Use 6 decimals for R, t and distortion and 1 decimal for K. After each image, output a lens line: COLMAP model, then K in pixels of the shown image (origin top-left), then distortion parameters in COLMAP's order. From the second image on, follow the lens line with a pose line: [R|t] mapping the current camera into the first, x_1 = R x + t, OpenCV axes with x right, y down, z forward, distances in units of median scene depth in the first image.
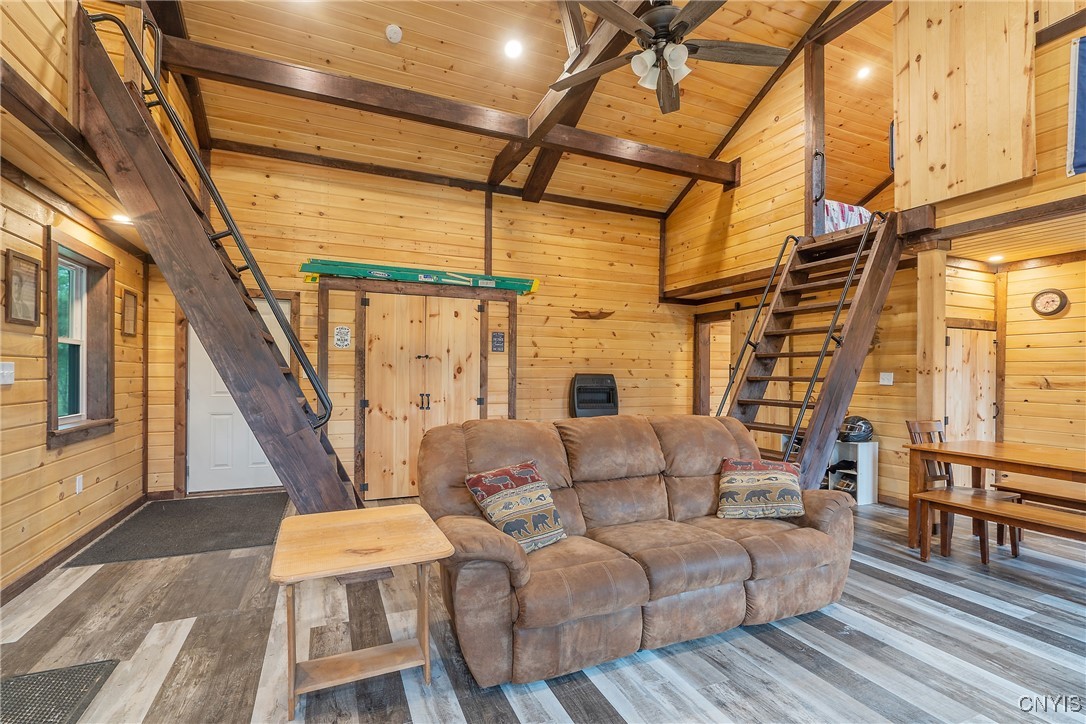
lens RADIAL K [[486.6, 0, 544.2], [0, 486.6, 374.2], [0, 0, 1]] dist [-0.000943, 0.000256]
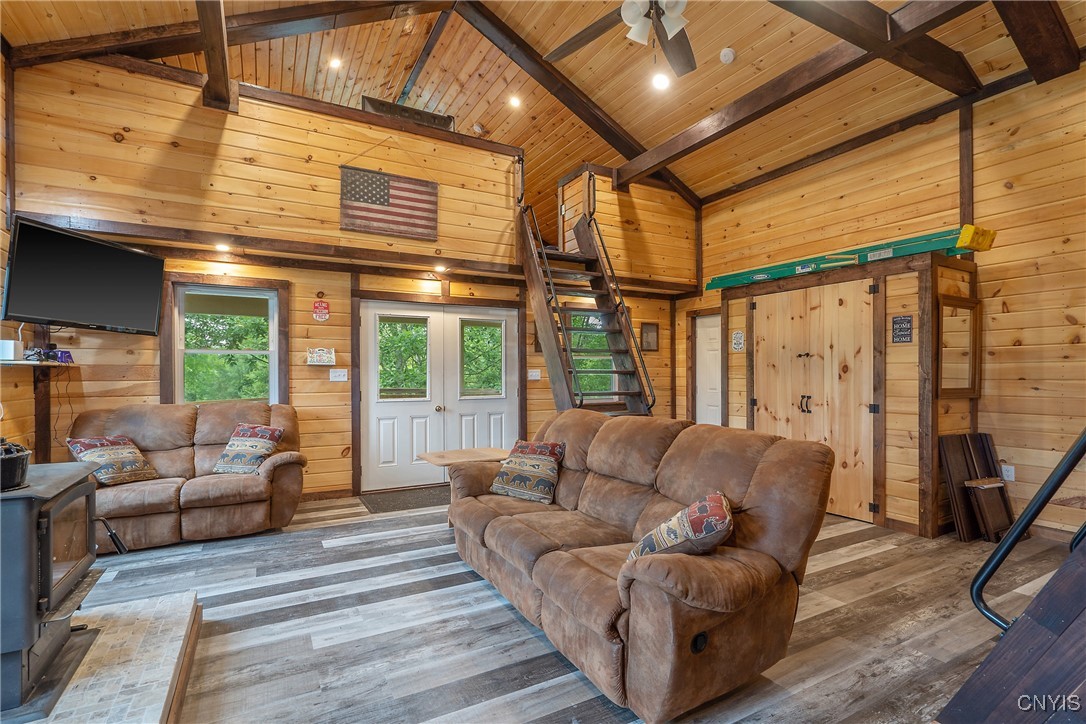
lens RADIAL K [[517.1, 0, 543.0], [0, 517.1, 362.0], [0, 0, 1]] dist [0.011459, 0.000091]
pose [[0.099584, -0.026579, -0.994674, 0.670492], [0.001947, 0.999646, -0.026517, 0.002125], [0.995027, 0.000704, 0.099601, 0.414164]]
